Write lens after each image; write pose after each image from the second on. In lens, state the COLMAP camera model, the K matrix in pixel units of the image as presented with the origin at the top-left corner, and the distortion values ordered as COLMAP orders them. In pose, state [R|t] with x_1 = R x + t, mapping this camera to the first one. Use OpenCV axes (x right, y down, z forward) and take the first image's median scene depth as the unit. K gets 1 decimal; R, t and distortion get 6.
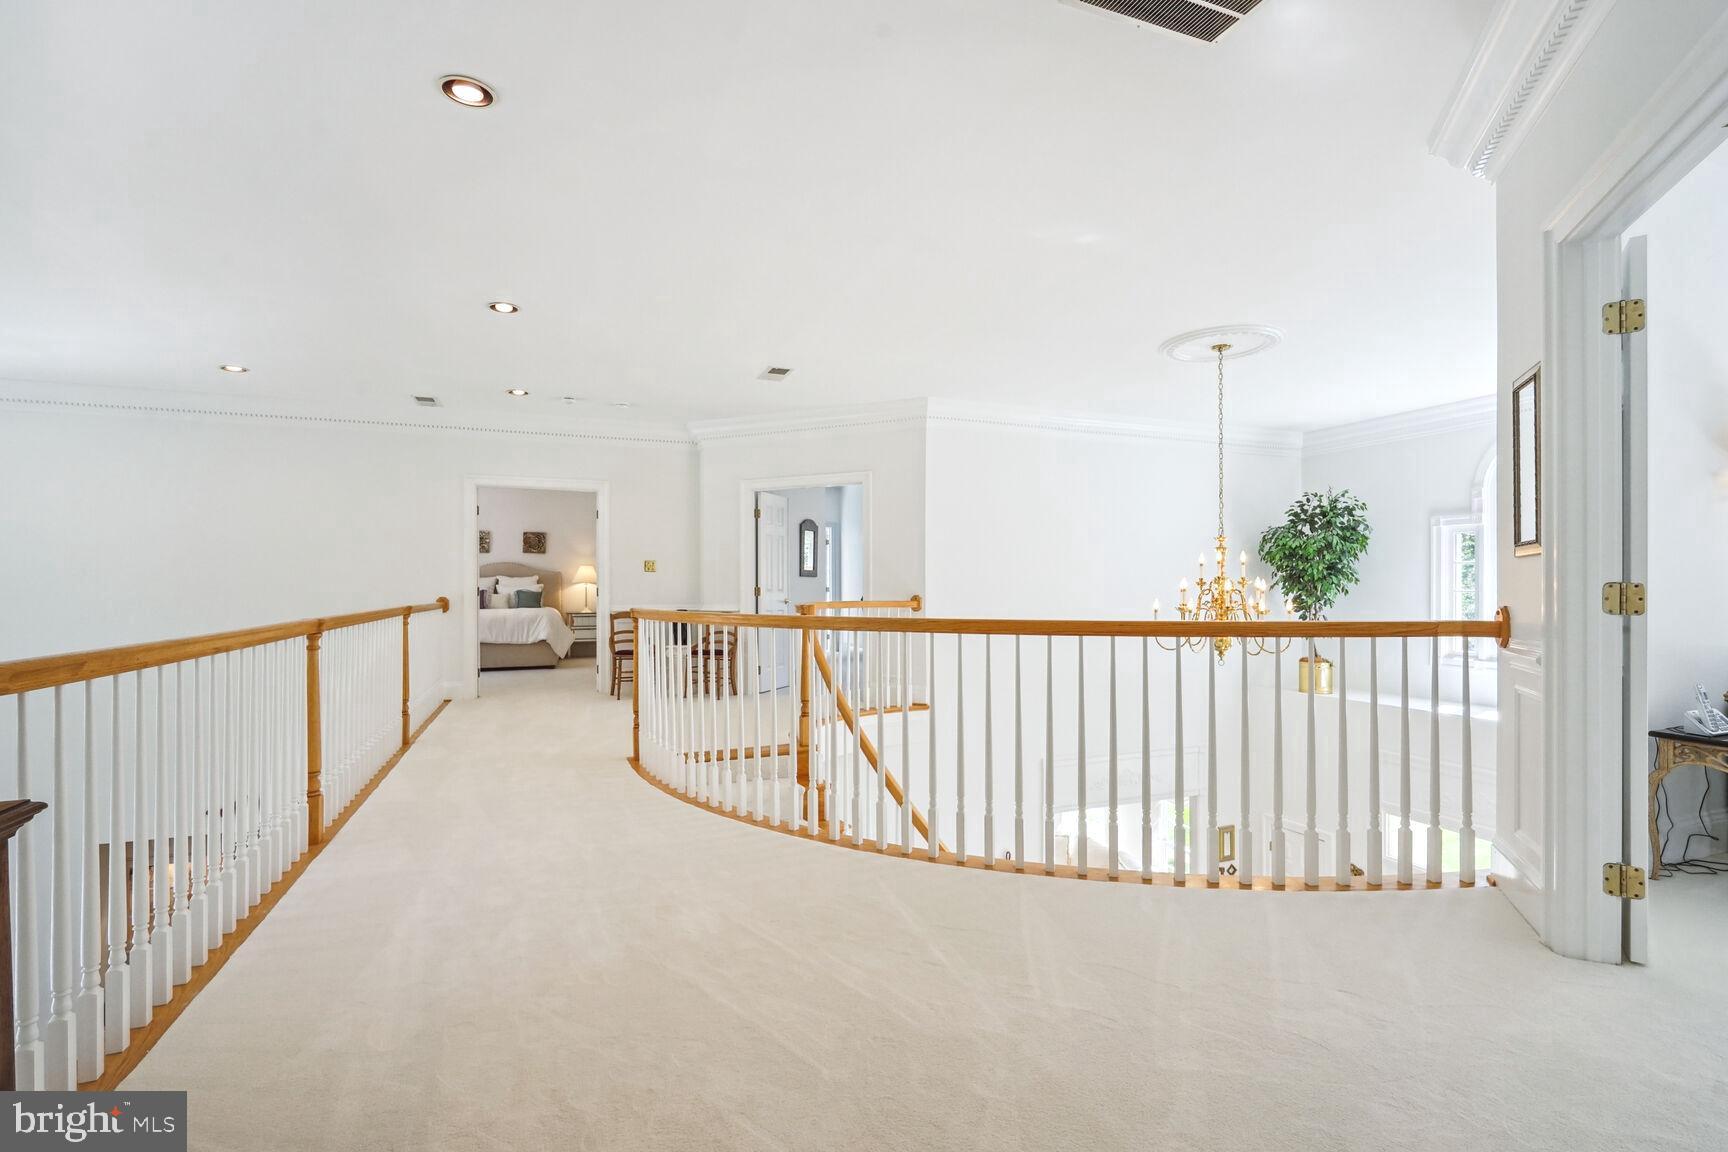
lens RADIAL K [[799.6, 0, 859.2], [0, 799.6, 588.9], [0, 0, 1]] dist [-0.003344, 0.000641]
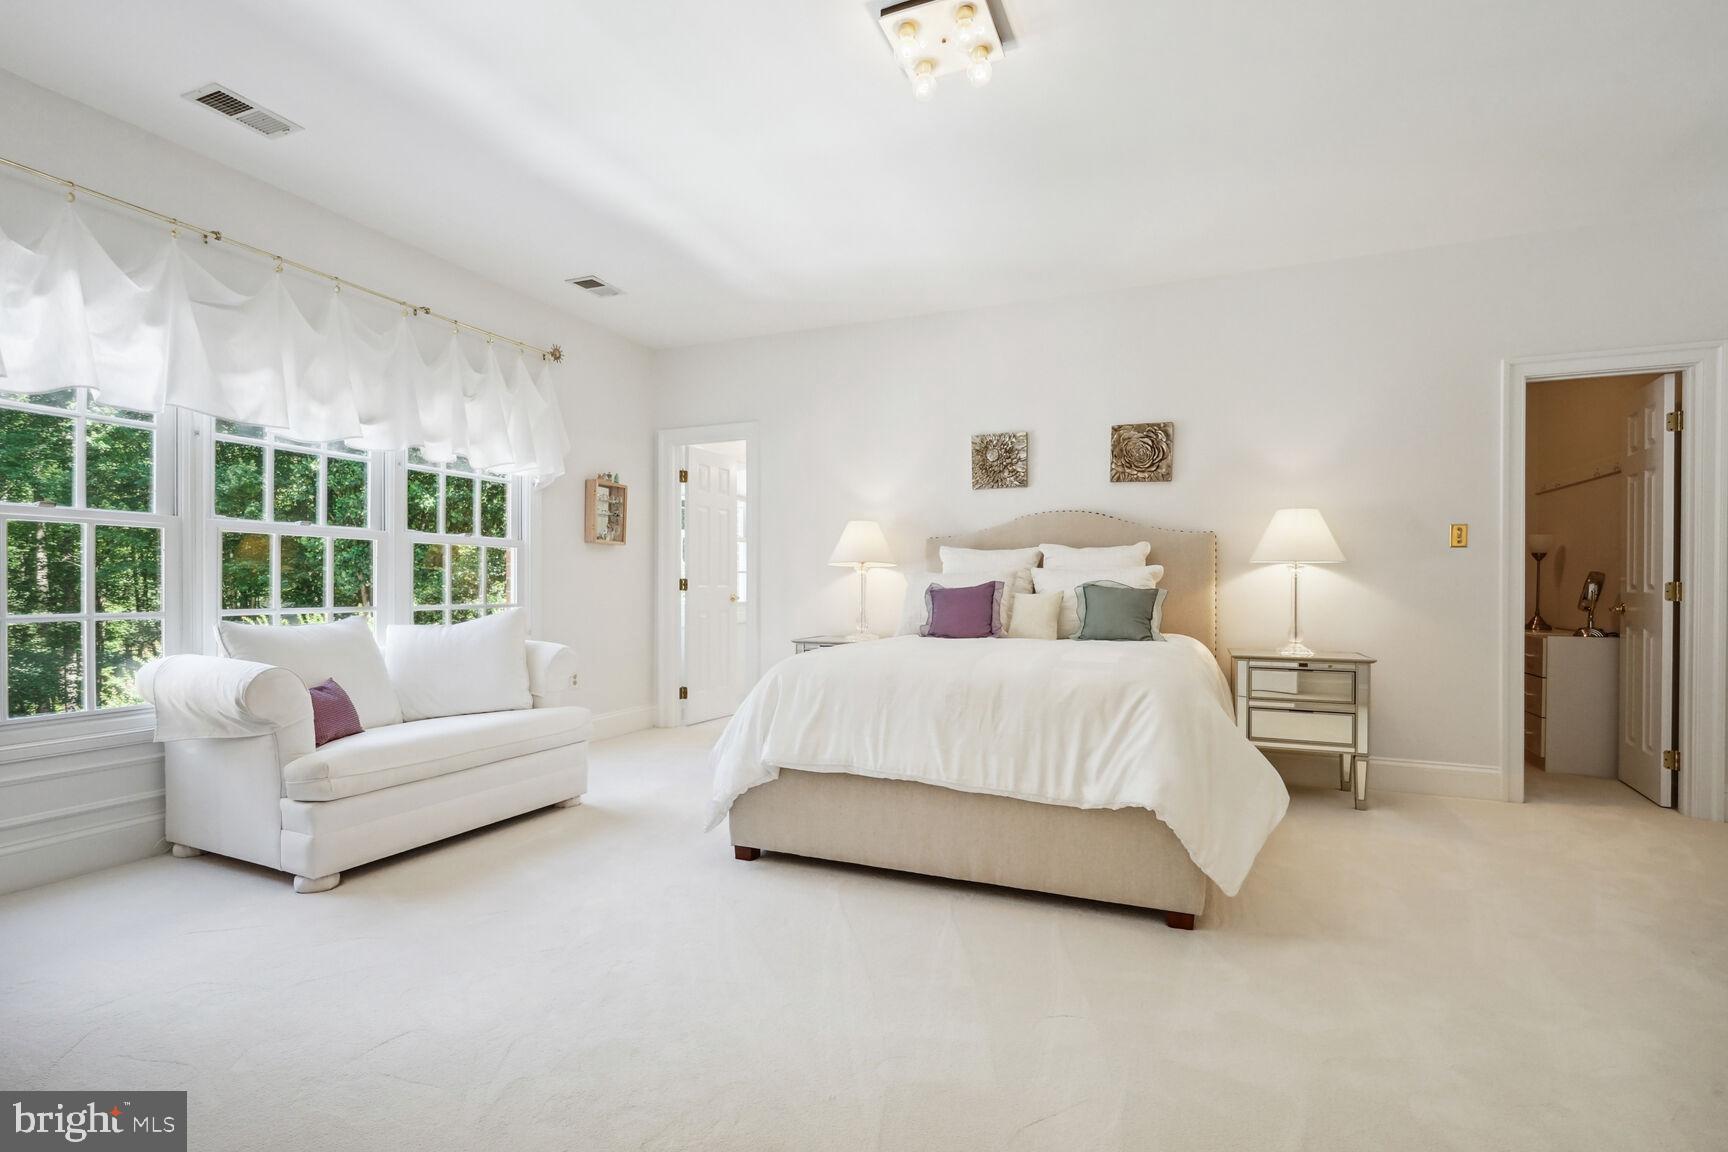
lens RADIAL K [[799.6, 0, 859.2], [0, 799.6, 588.9], [0, 0, 1]] dist [-0.003344, 0.000641]
pose [[0.720895, 0.006895, -0.693010, -0.257029], [-0.002917, 0.999972, 0.006915, 0.001585], [0.693038, -0.002964, 0.720895, 0.675854]]
